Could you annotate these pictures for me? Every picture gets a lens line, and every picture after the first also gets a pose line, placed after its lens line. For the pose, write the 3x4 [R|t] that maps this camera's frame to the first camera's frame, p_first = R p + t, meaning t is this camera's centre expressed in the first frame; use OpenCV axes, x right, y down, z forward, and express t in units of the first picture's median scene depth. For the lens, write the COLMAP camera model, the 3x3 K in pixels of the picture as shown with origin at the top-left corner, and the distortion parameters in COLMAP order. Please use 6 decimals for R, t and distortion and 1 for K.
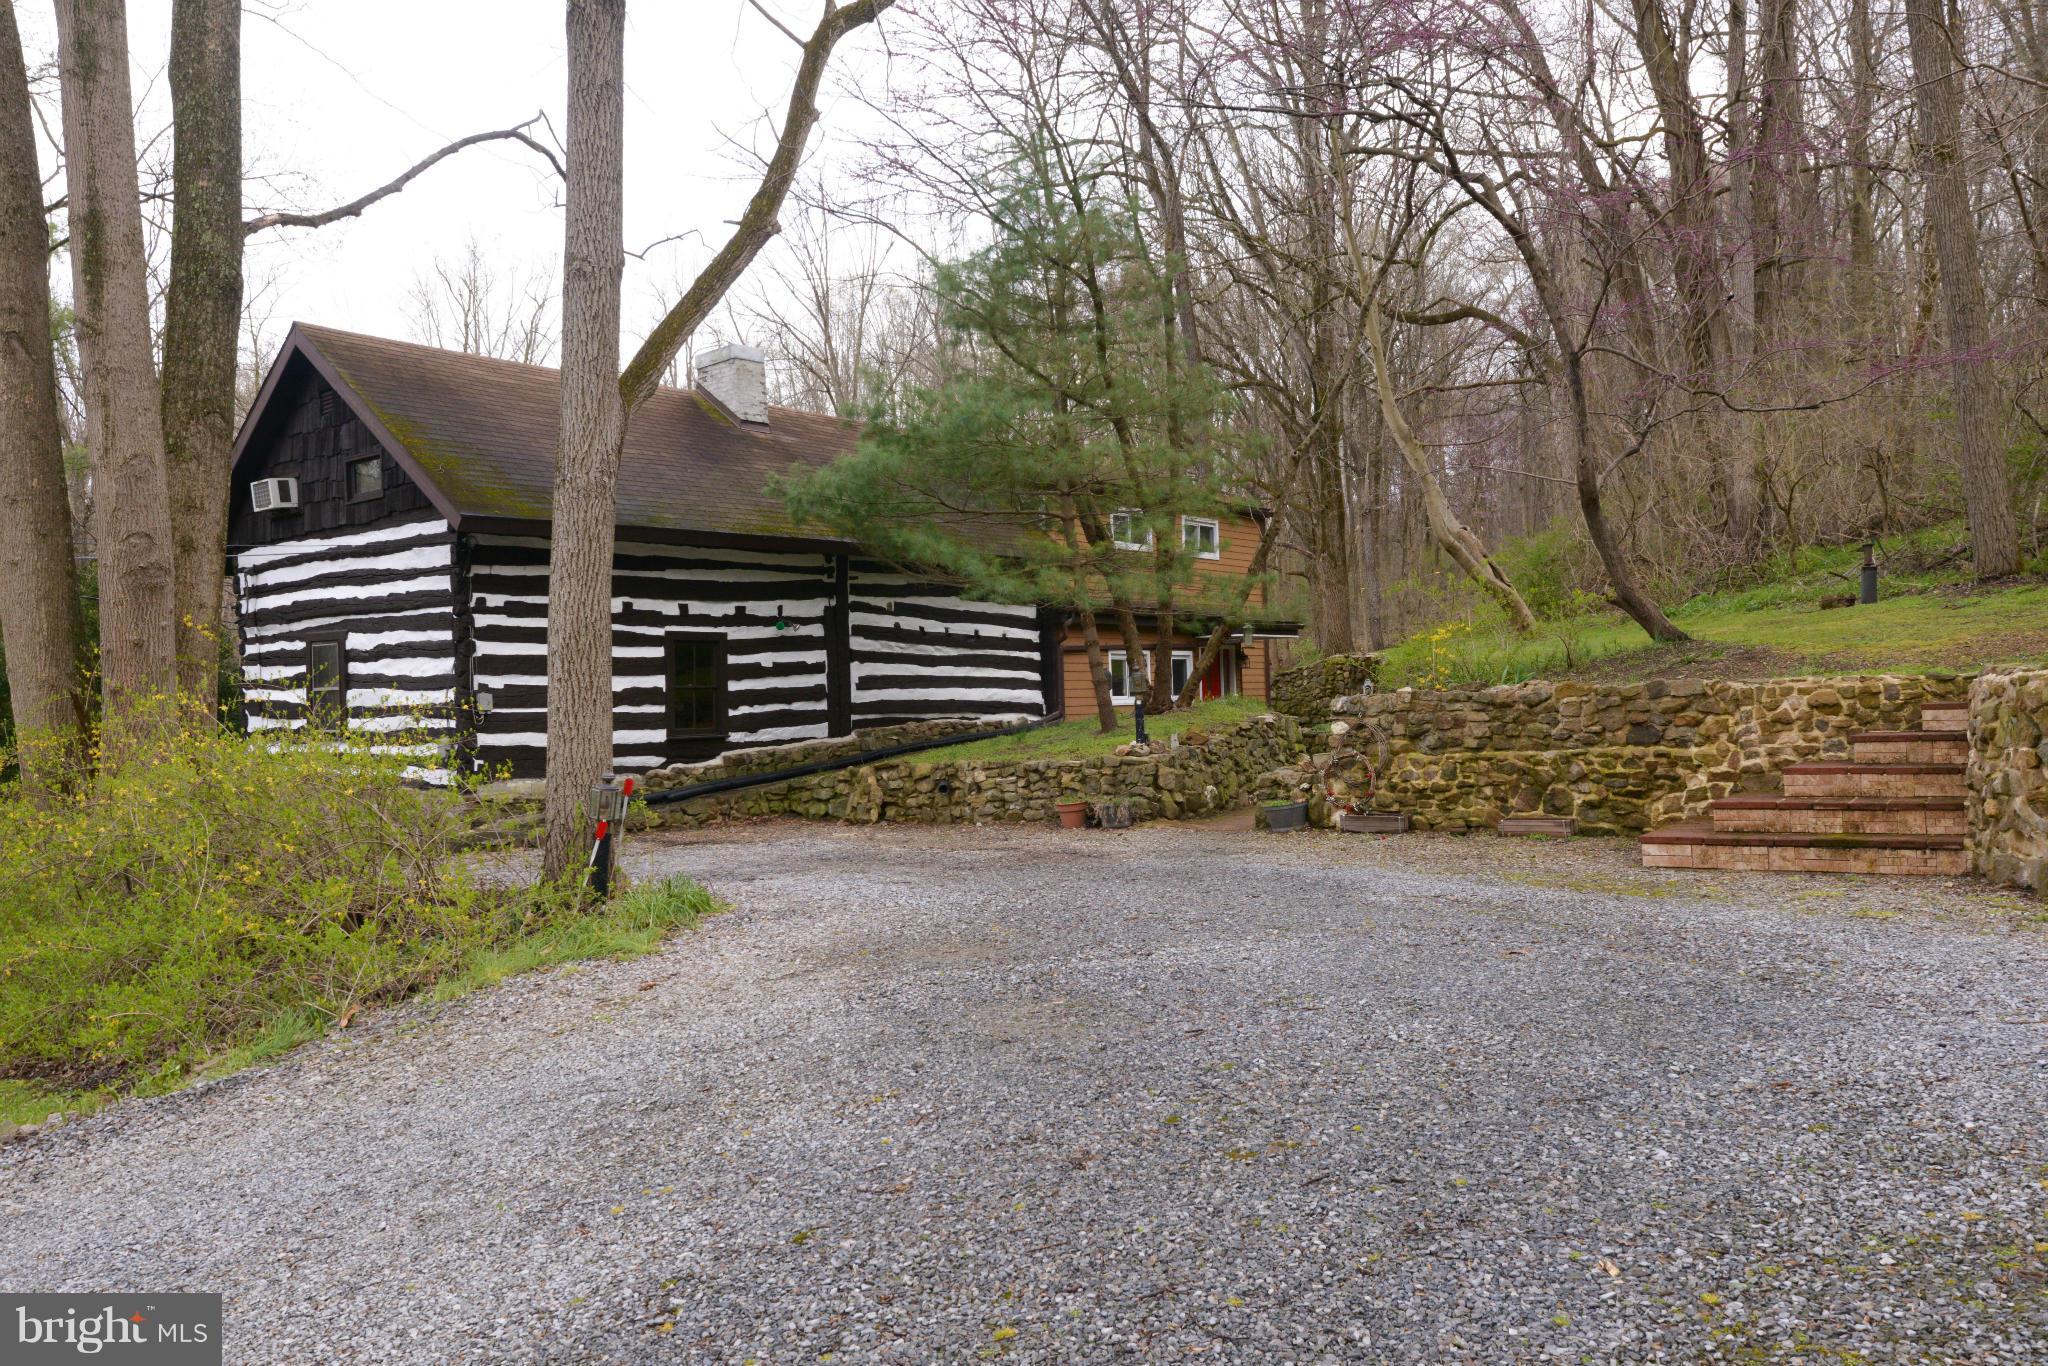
lens RADIAL K [[1070.2, 0, 1024.6], [0, 1070.2, 709.2], [0, 0, 1]] dist [-0.057541, 0.000226]
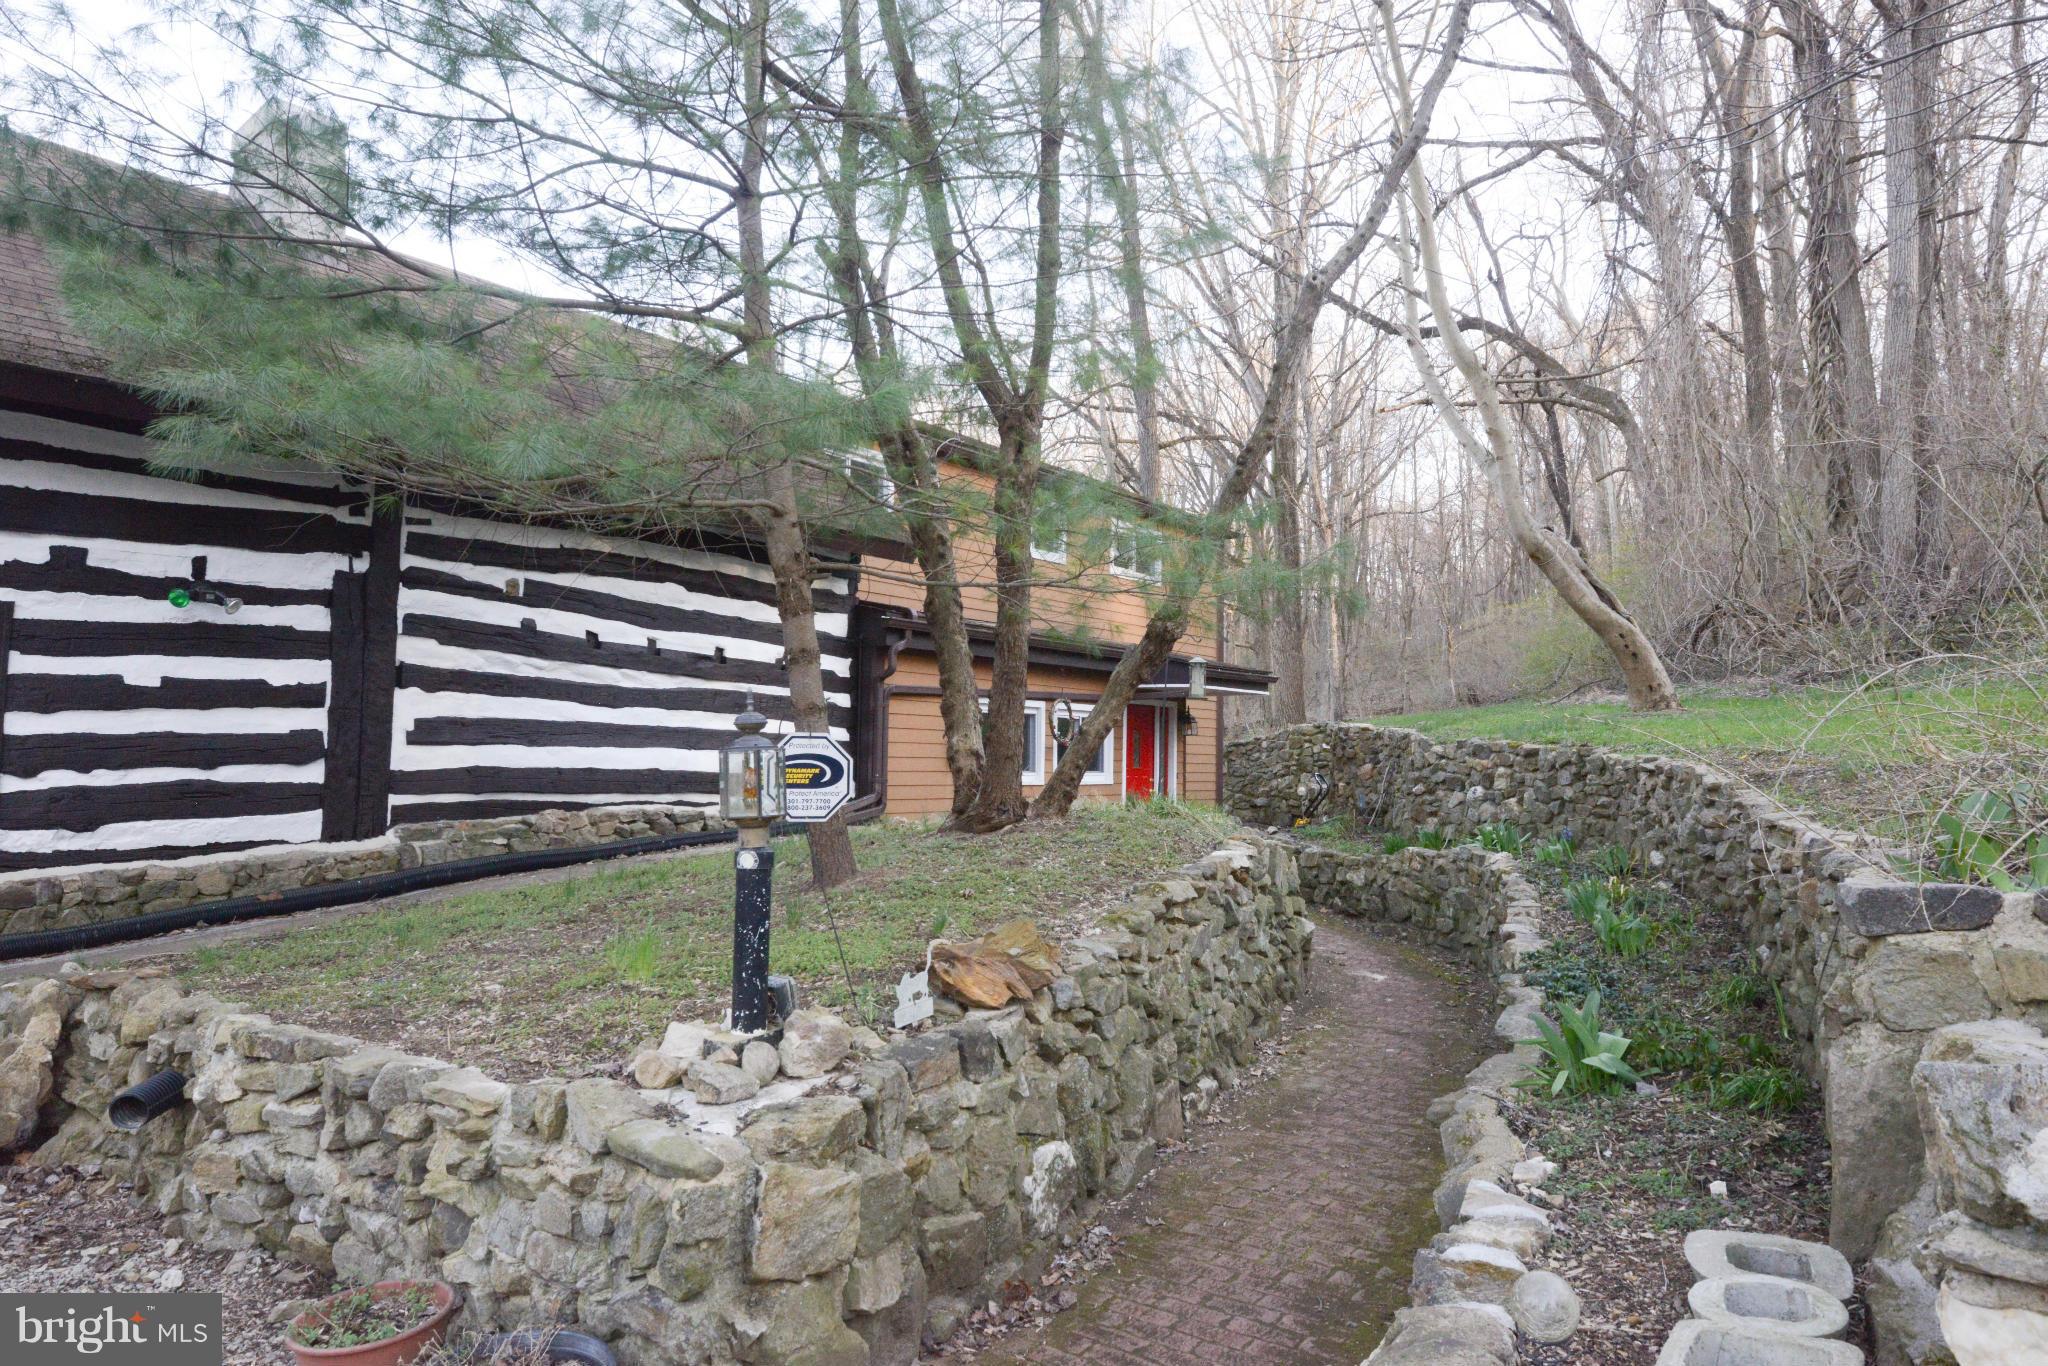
lens RADIAL K [[1070.2, 0, 1024.6], [0, 1070.2, 709.2], [0, 0, 1]] dist [-0.057541, 0.000226]
pose [[0.997709, 0.048562, 0.047098, 0.104990], [-0.046096, 0.997577, -0.052100, -0.022495], [-0.049514, 0.049810, 0.997531, 0.501570]]
